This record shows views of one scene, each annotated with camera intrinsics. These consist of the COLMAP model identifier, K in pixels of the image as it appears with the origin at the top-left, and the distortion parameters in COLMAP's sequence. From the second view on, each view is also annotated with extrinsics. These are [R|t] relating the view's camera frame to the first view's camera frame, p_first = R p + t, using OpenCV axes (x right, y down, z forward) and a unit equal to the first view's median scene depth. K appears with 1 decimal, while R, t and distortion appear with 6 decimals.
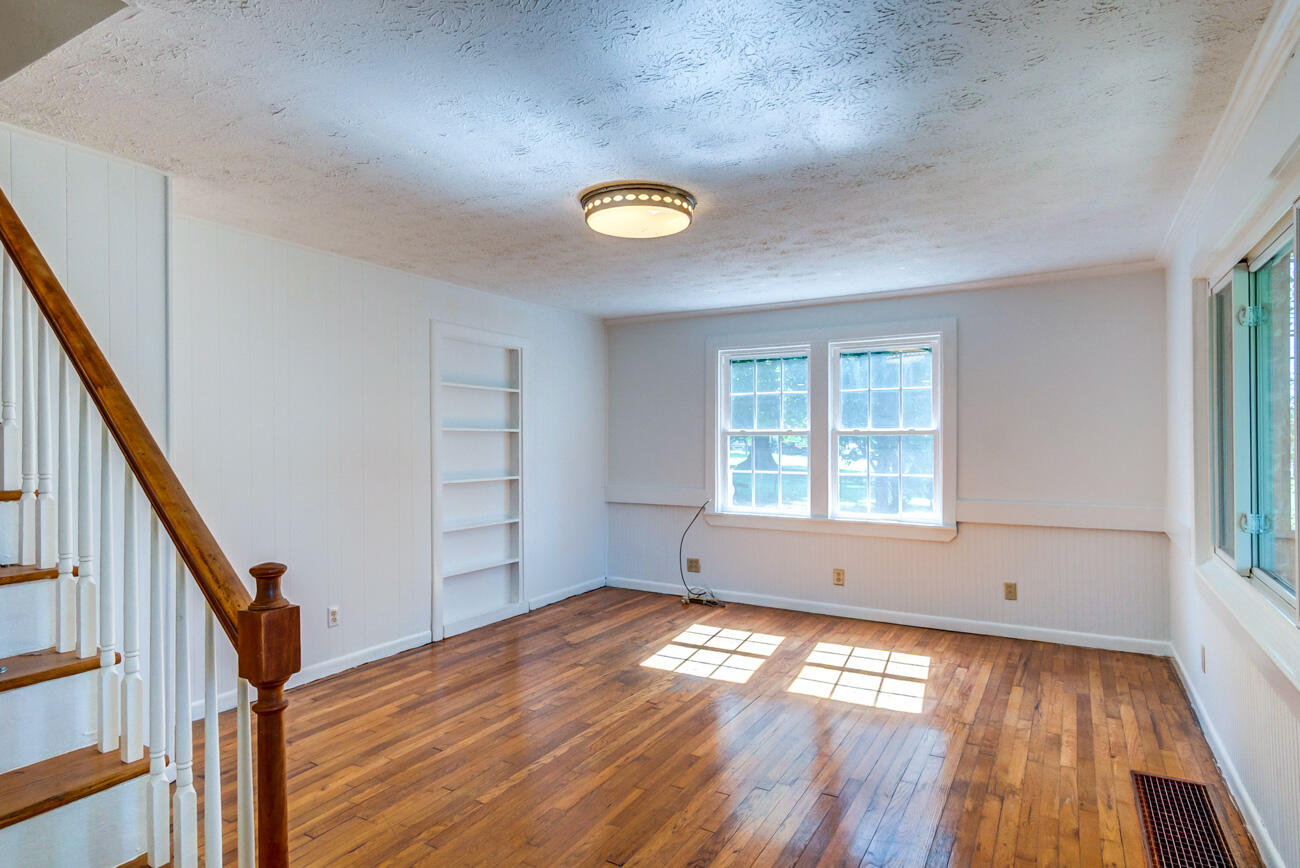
lens RADIAL K [[699.9, 0, 635.8], [0, 699.9, 439.1], [0, 0, 1]] dist [-0.000014, 0.000267]
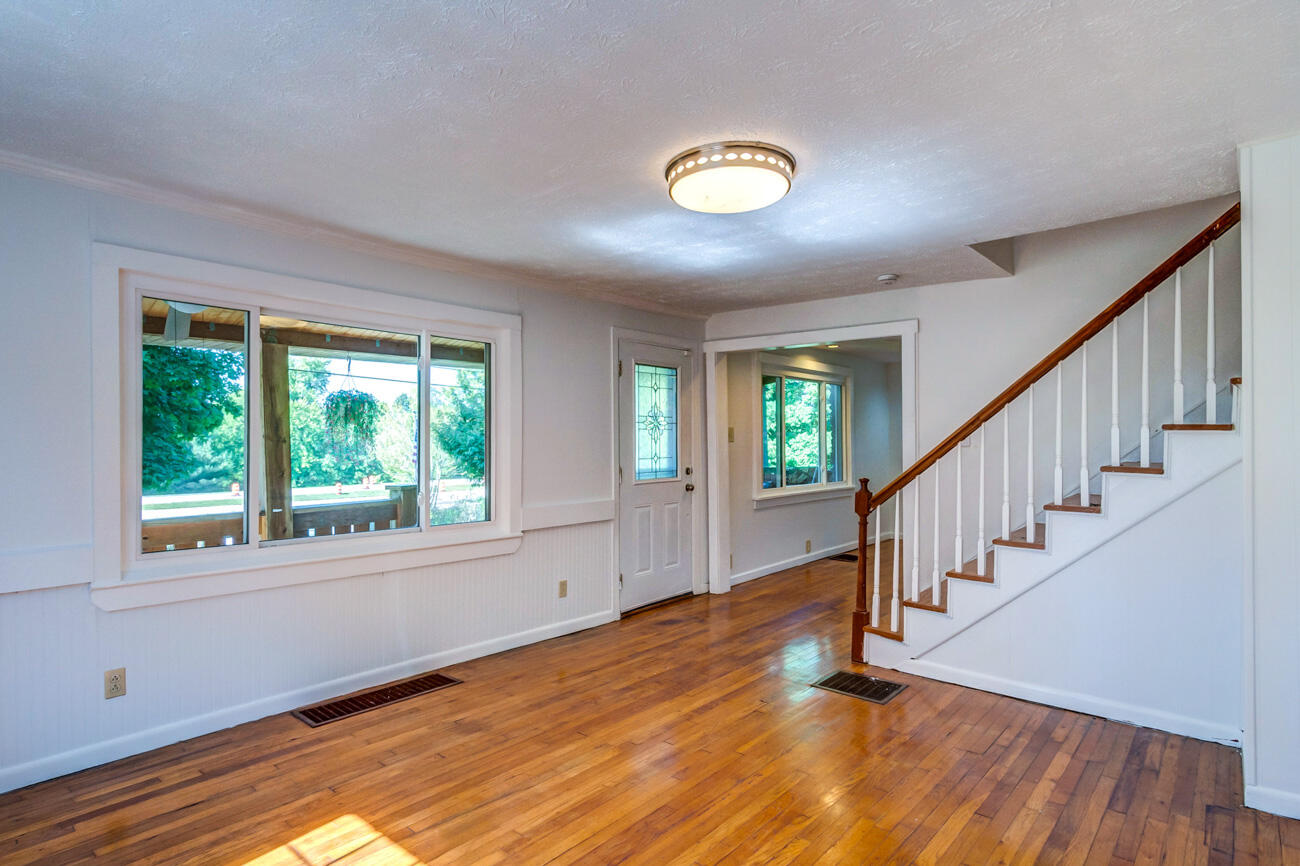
lens RADIAL K [[699.9, 0, 635.8], [0, 699.9, 438.1], [0, 0, 1]] dist [-0.000014, 0.000267]
pose [[-0.984739, 0.008259, 0.173843, -0.020449], [0.006349, 0.999913, -0.011540, 0.004724], [-0.173923, -0.010260, -0.984706, 1.420266]]
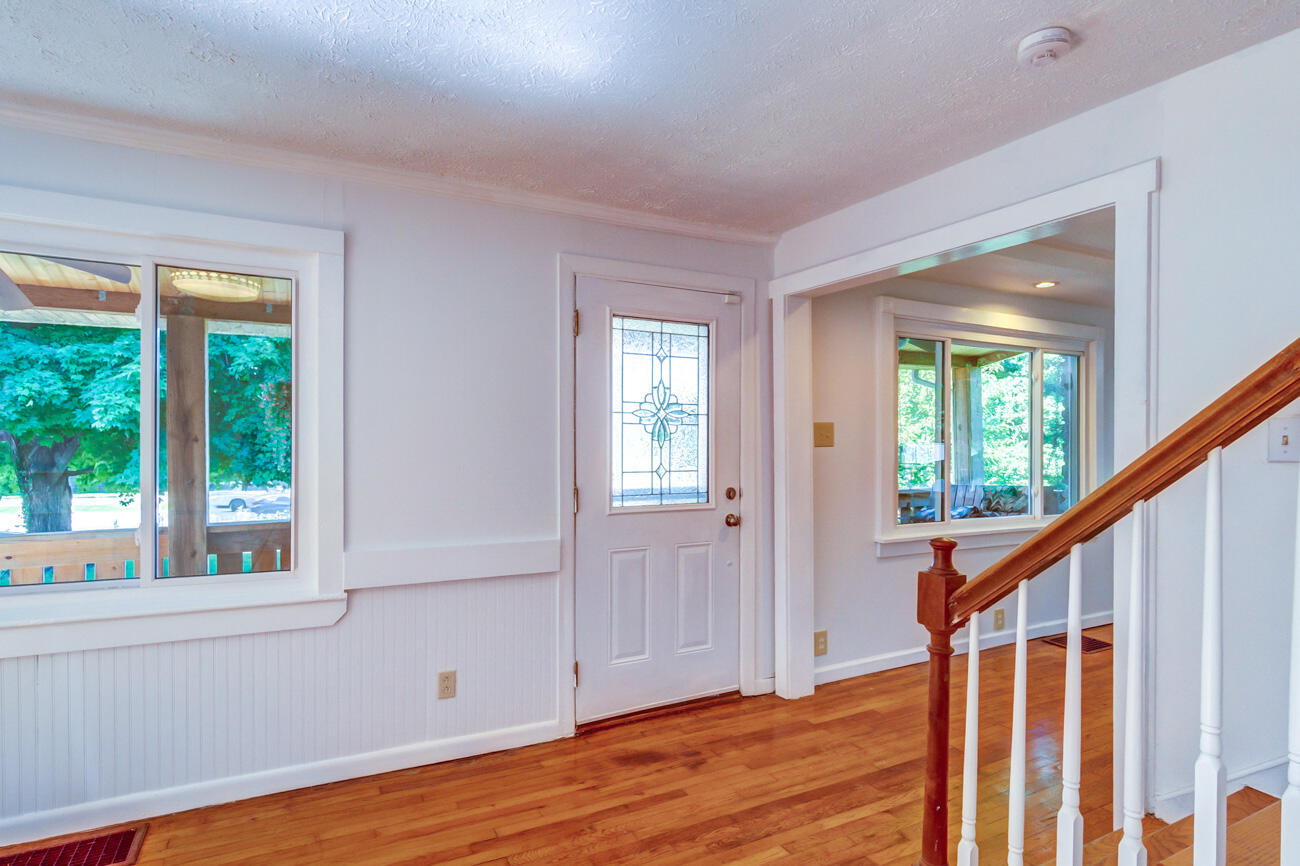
lens RADIAL K [[696.7, 0, 646.6], [0, 696.7, 450.4], [0, 0, 1]] dist [0.004464, 0.000795]
pose [[-0.855786, -0.004640, 0.517309, -0.238578], [-0.005128, 0.999987, 0.000486, 0.002858], [-0.517304, -0.002237, -0.855799, 0.774341]]
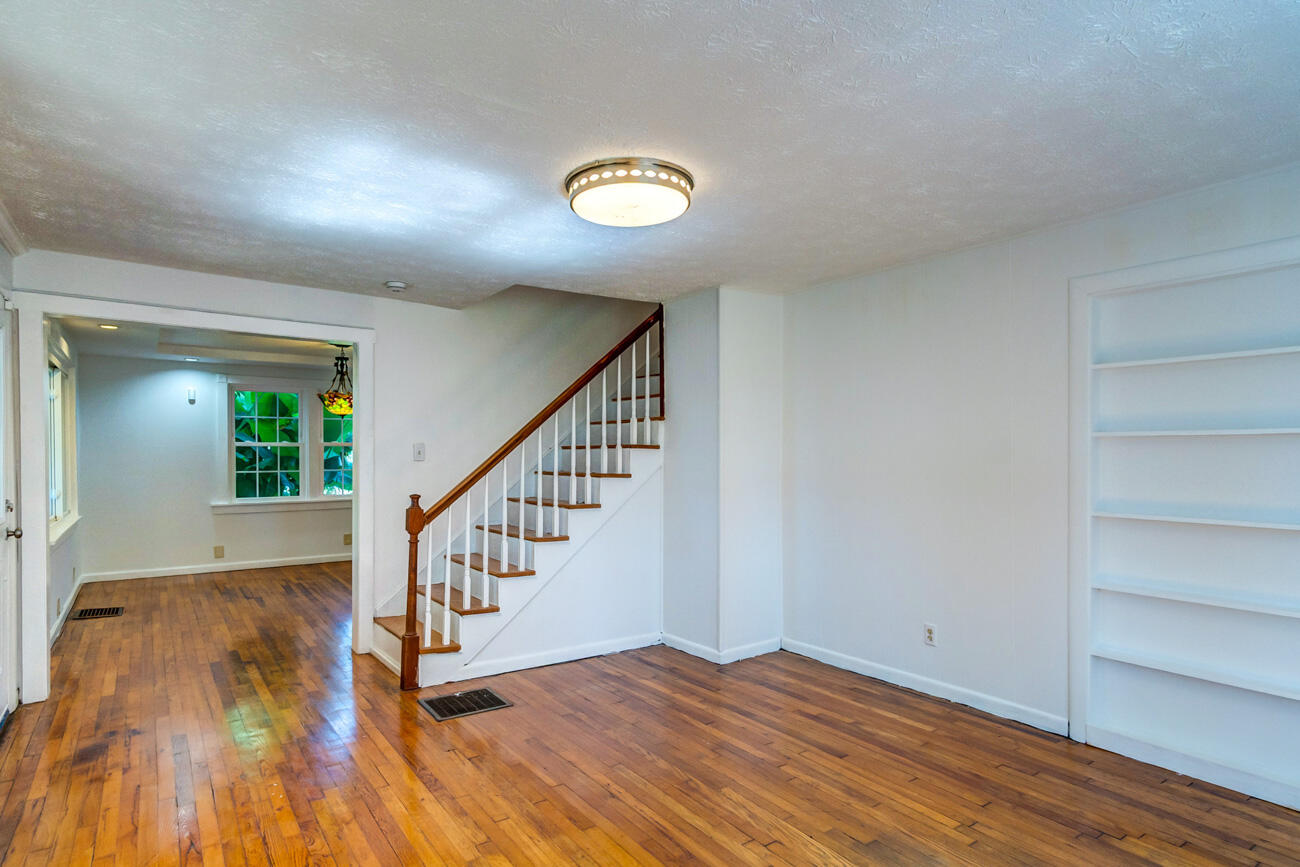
lens RADIAL K [[704.5, 0, 650.1], [0, 704.5, 453.0], [0, 0, 1]] dist [0.016476, 0.000532]
pose [[-0.400410, 0.005048, -0.916322, 0.615969], [0.008181, 0.999965, 0.001934, -0.002946], [0.916299, -0.006721, -0.400438, 1.036920]]
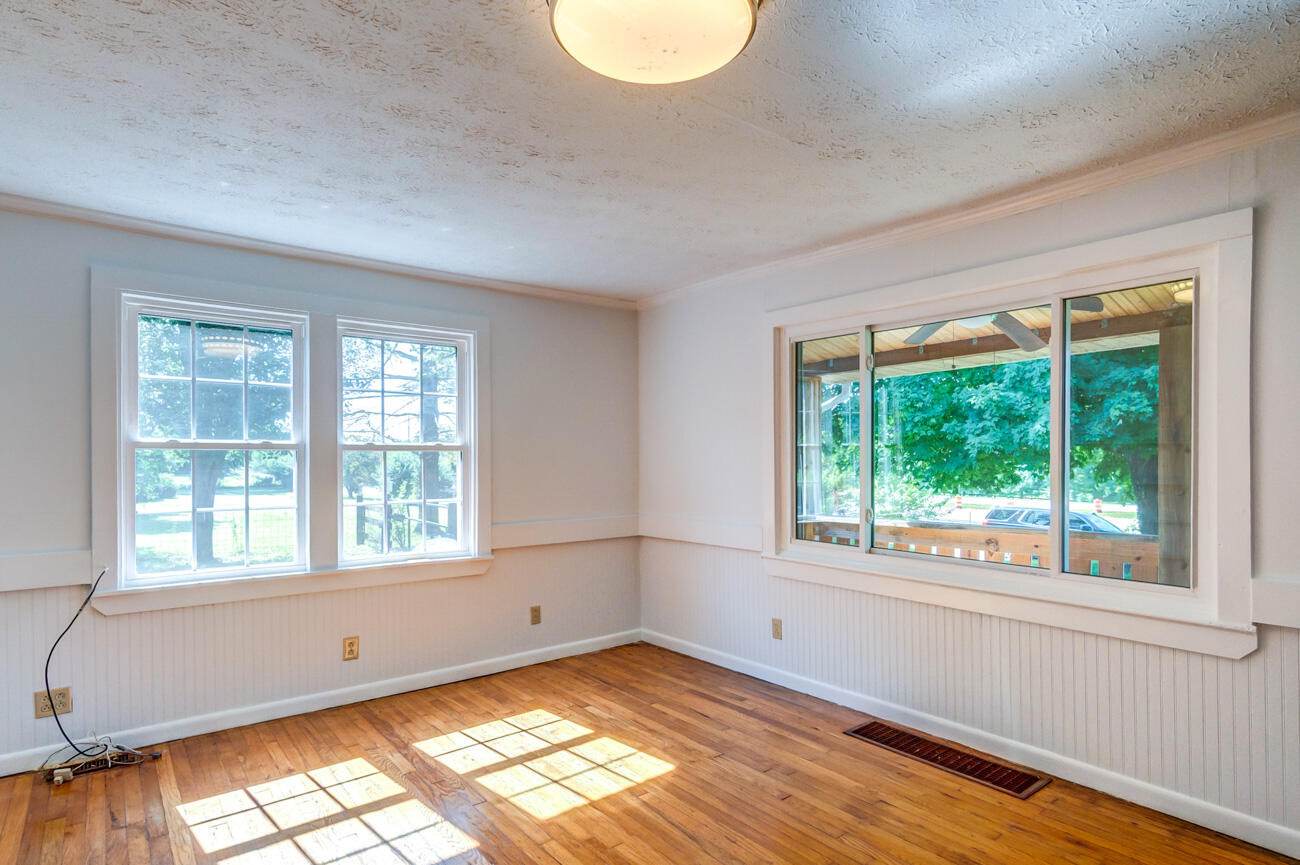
lens RADIAL K [[695.2, 0, 651.5], [0, 695.2, 462.6], [0, 0, 1]] dist [0.002415, 0.000440]
pose [[0.346730, -0.003924, 0.937957, -0.357788], [-0.001754, 0.999987, 0.004832, 0.004519], [-0.937963, -0.003321, 0.346719, 0.617410]]
